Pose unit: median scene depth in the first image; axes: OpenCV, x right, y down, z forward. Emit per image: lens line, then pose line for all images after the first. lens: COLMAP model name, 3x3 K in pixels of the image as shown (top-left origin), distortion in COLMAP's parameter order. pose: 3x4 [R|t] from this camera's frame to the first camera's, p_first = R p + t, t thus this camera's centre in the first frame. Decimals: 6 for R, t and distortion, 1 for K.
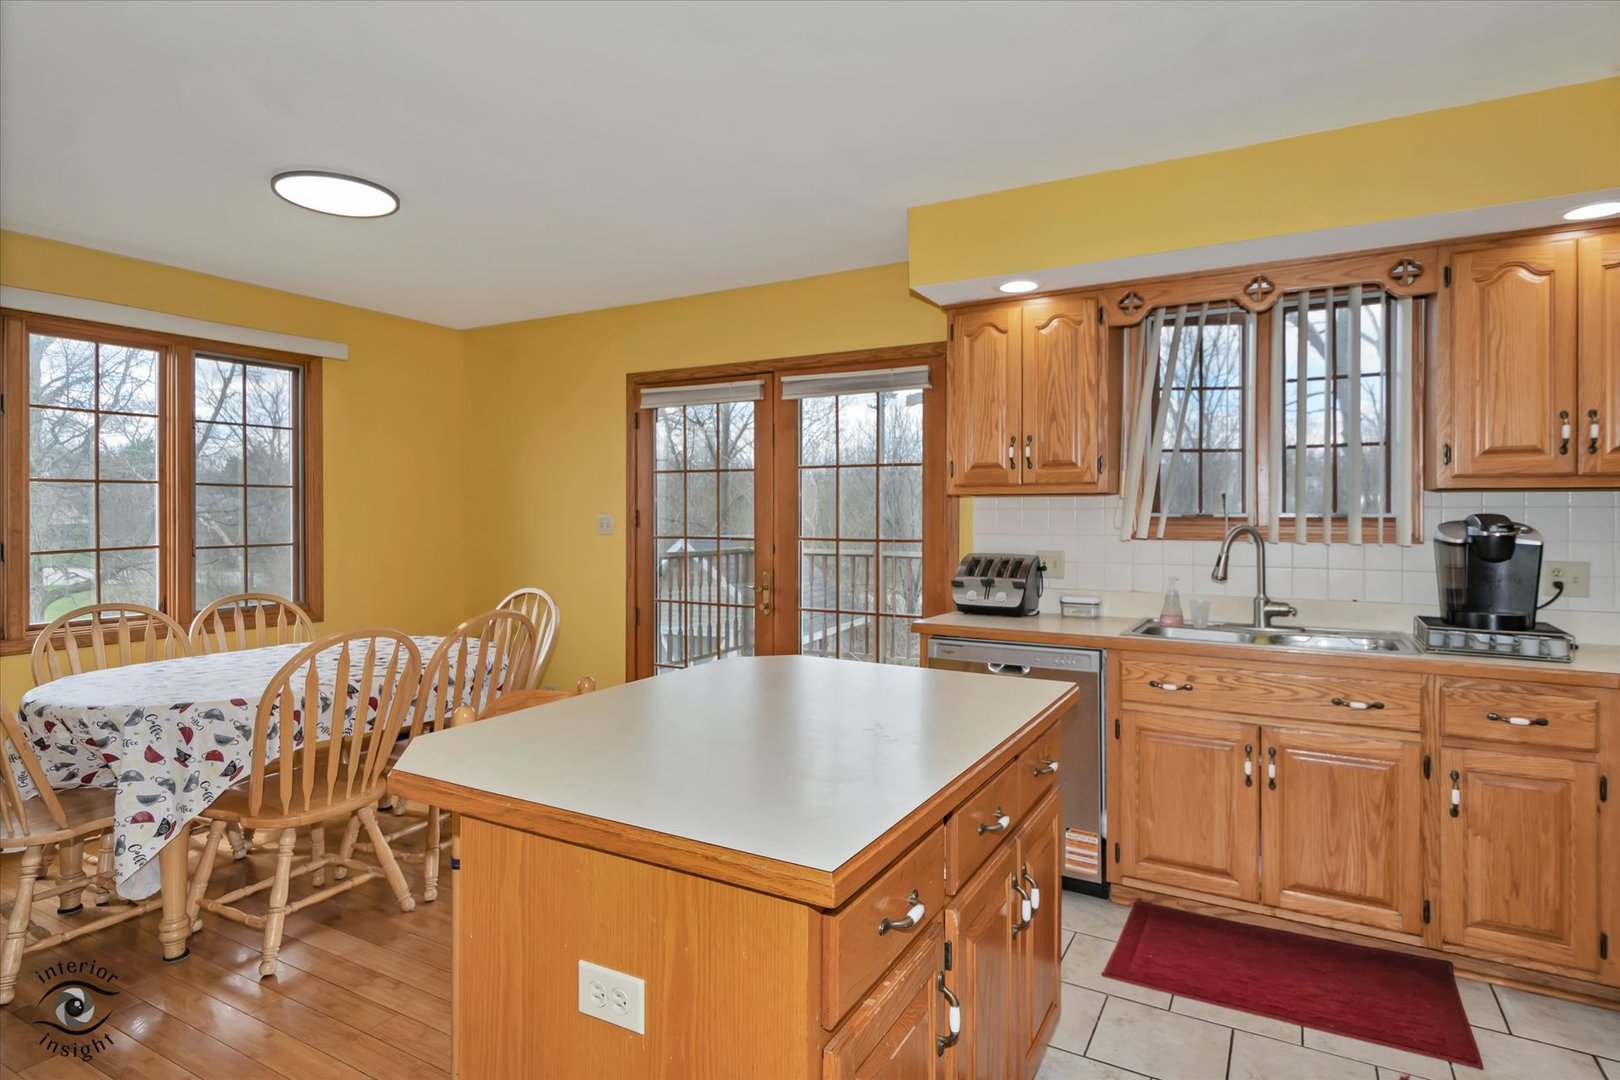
lens RADIAL K [[855.8, 0, 820.6], [0, 855.8, 513.3], [0, 0, 1]] dist [0.018978, -0.008395]
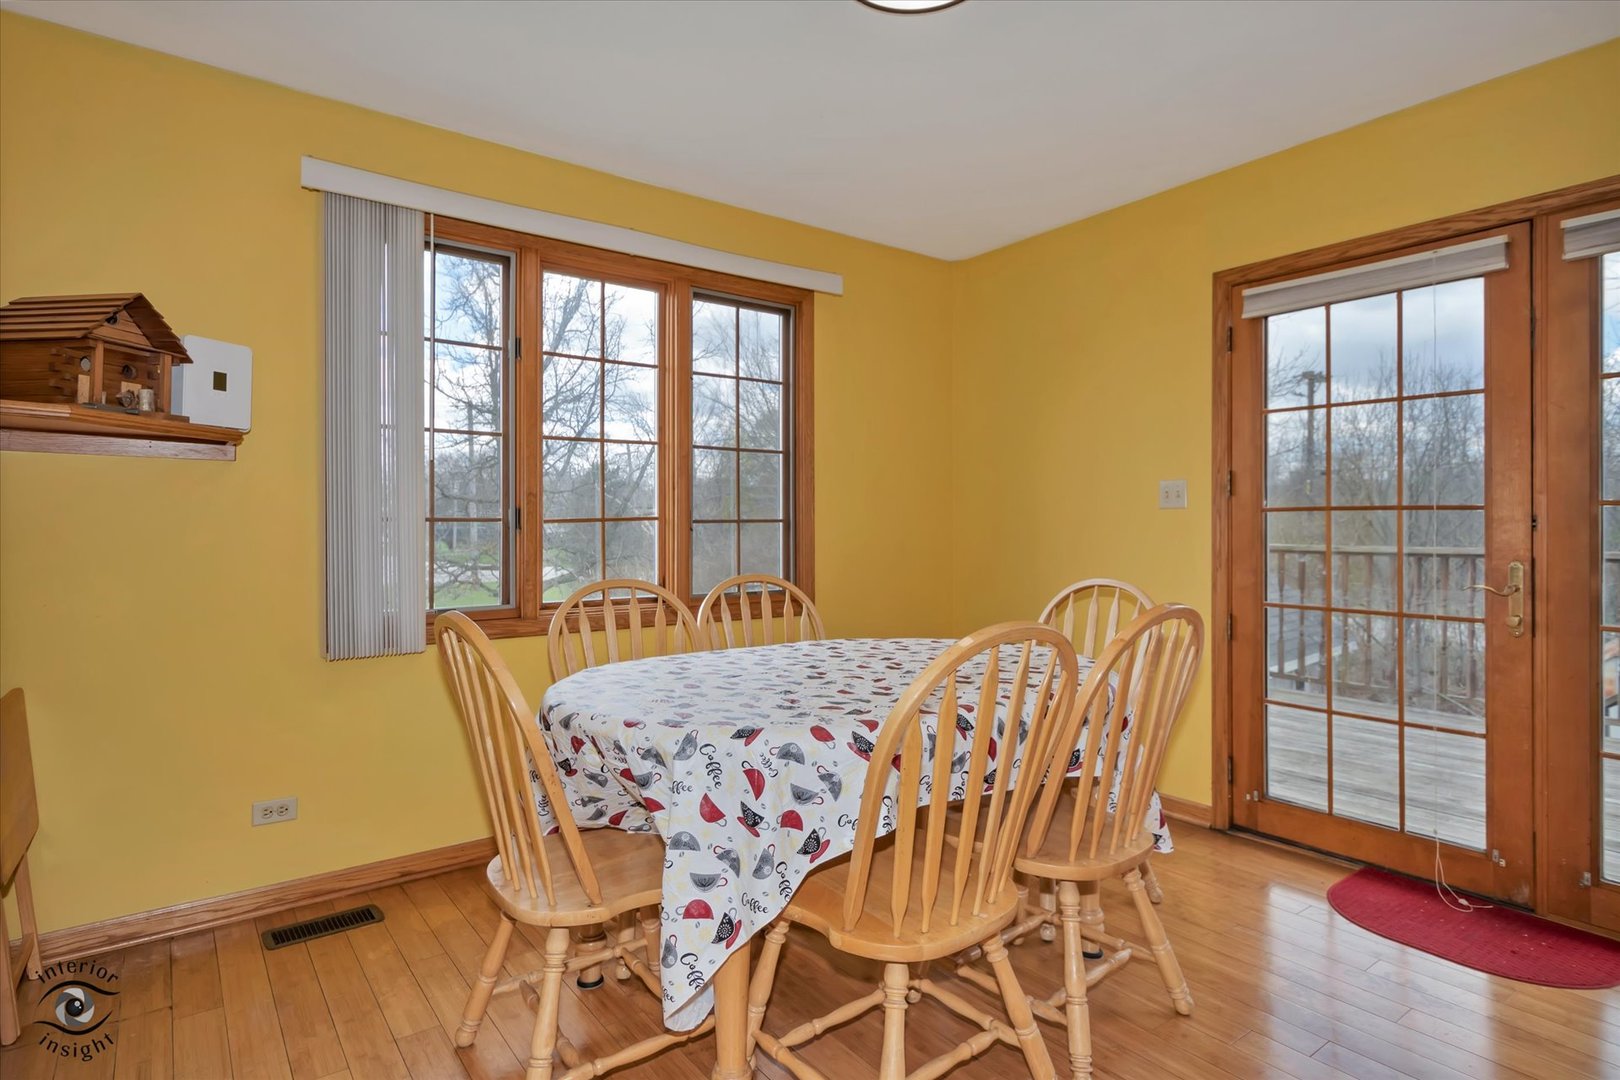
lens RADIAL K [[855.8, 0, 824.8], [0, 855.8, 517.5], [0, 0, 1]] dist [0.018978, -0.008395]
pose [[0.917973, -0.003850, -0.396624, -0.392494], [0.000488, 0.999963, -0.008577, 0.063918], [0.396642, 0.007680, 0.917941, 0.401557]]
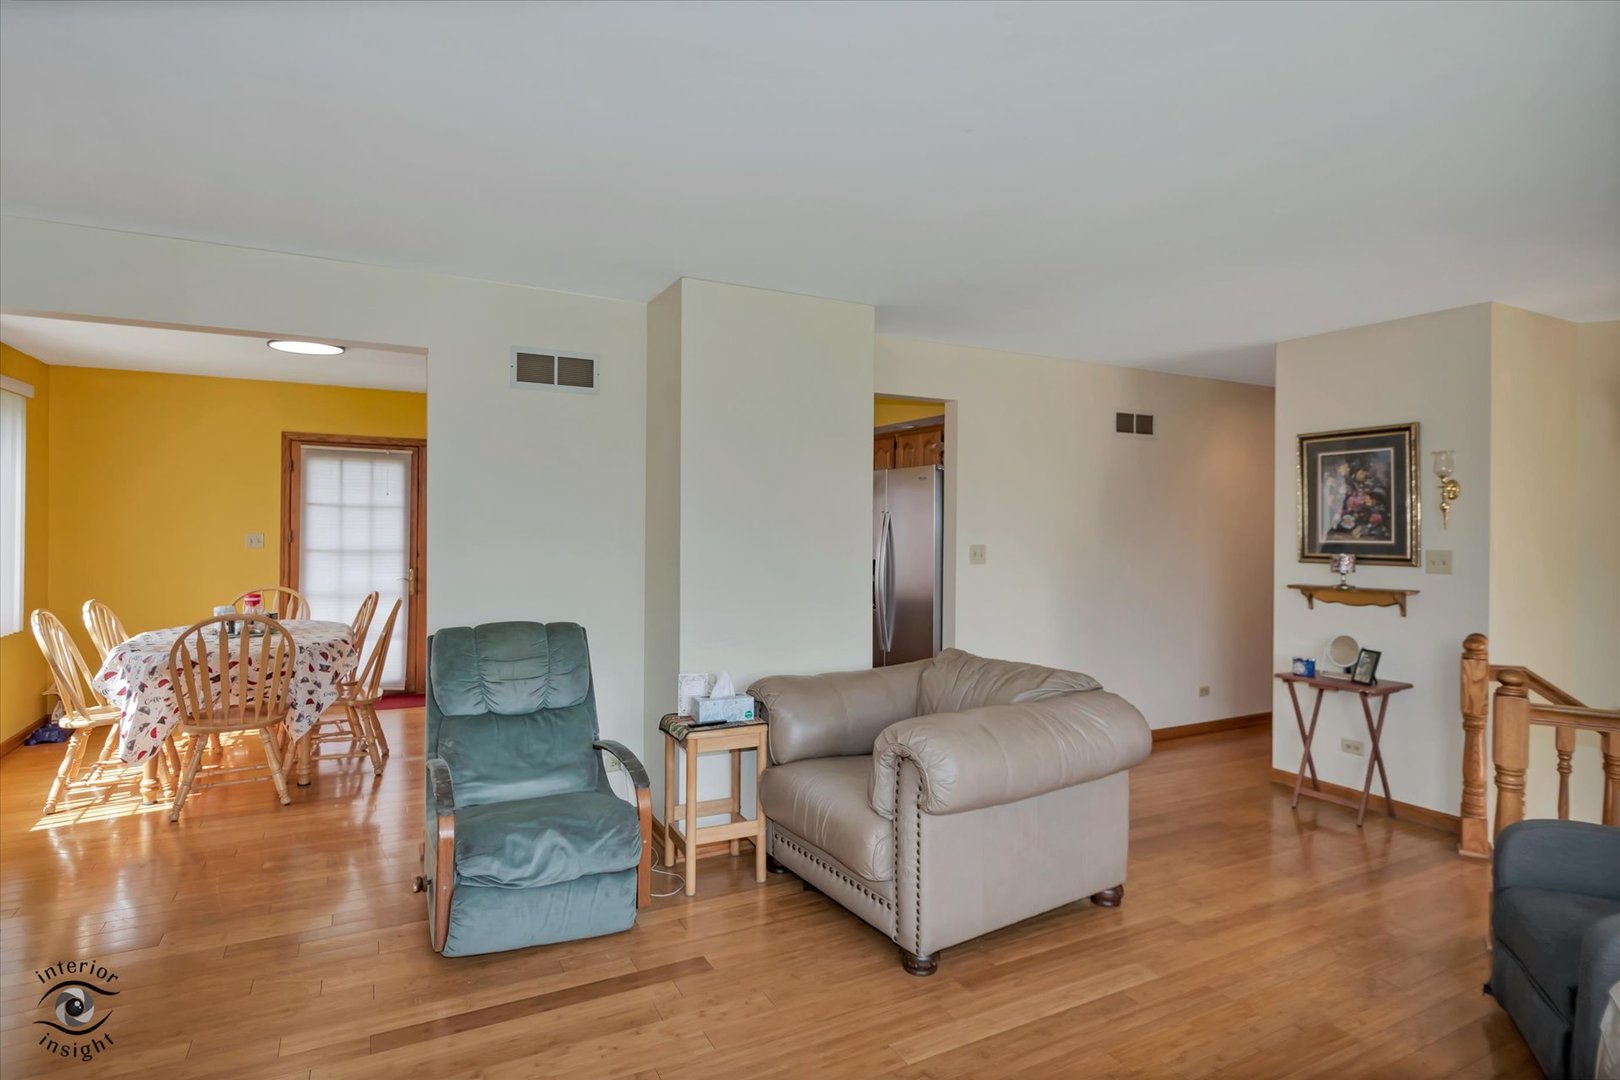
lens RADIAL K [[855.8, 0, 809.7], [0, 855.8, 533.9], [0, 0, 1]] dist [0.018978, -0.008395]
pose [[0.550487, -0.000816, 0.834843, -1.496293], [-0.005406, 0.999975, 0.004542, -0.016287], [-0.834826, -0.007013, 0.550469, -0.770954]]
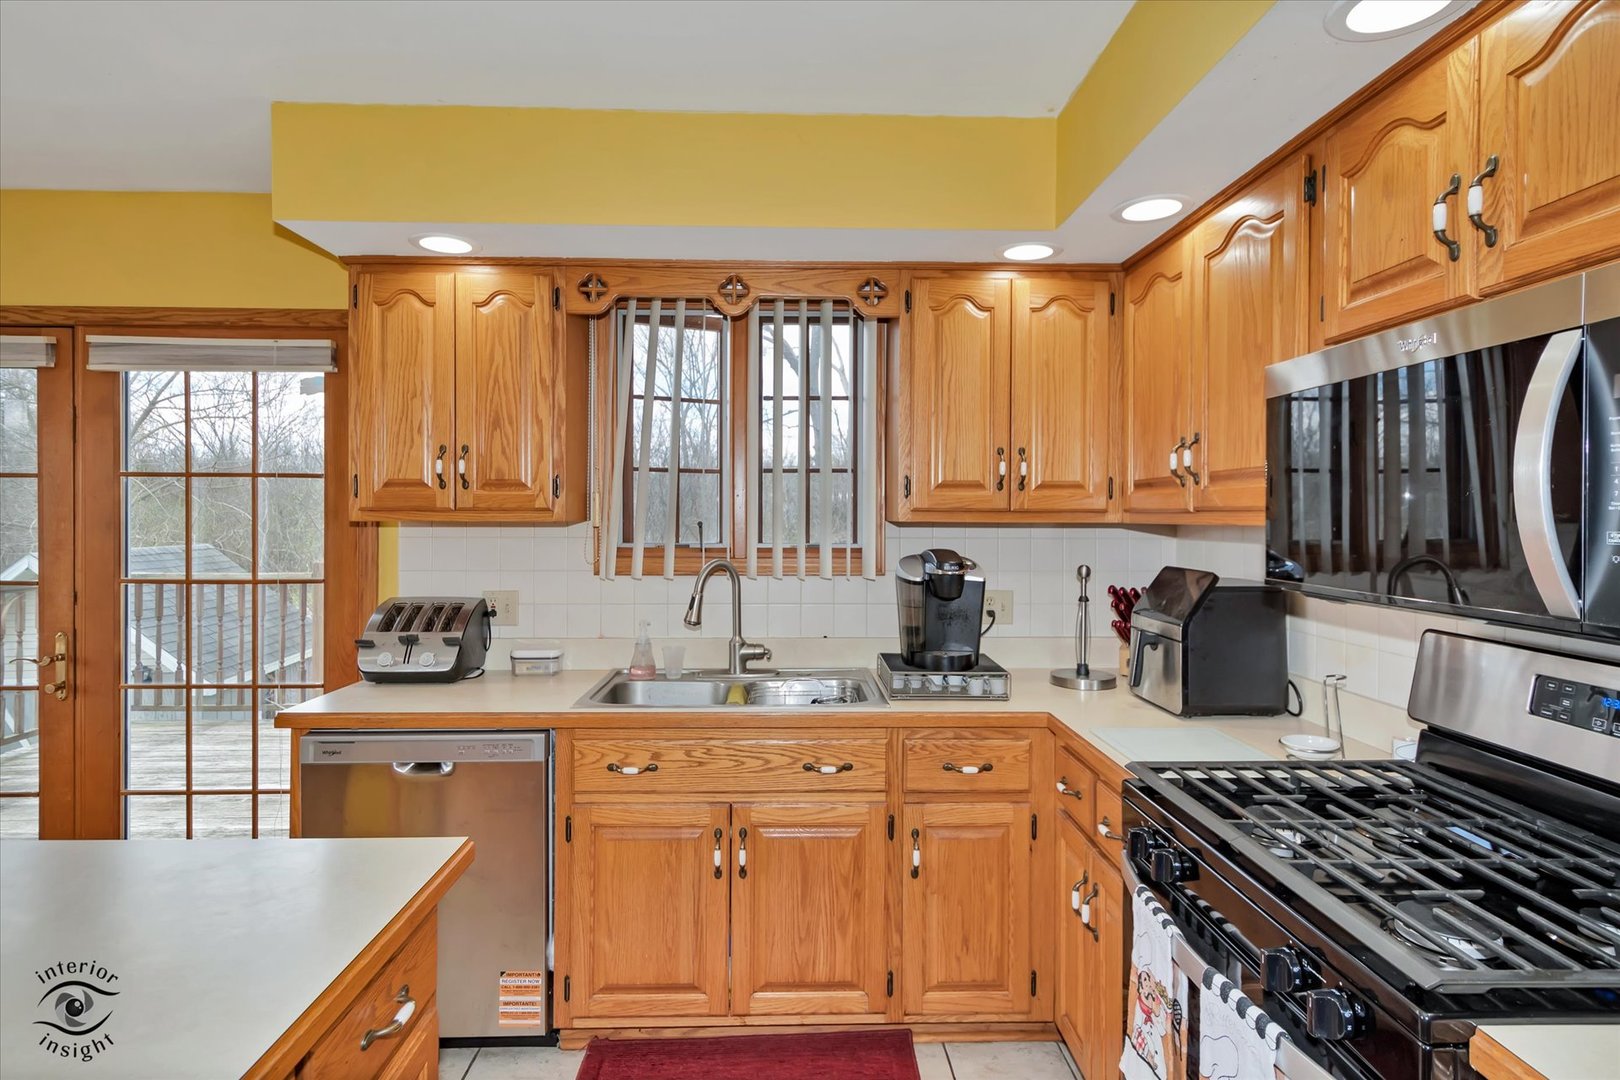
lens RADIAL K [[855.8, 0, 803.5], [0, 855.8, 514.0], [0, 0, 1]] dist [0.018978, -0.008395]
pose [[0.861923, 0.002000, 0.507036, 0.134808], [-0.002969, 0.999995, 0.001102, -0.036371], [-0.507031, -0.002455, 0.861924, 0.222348]]
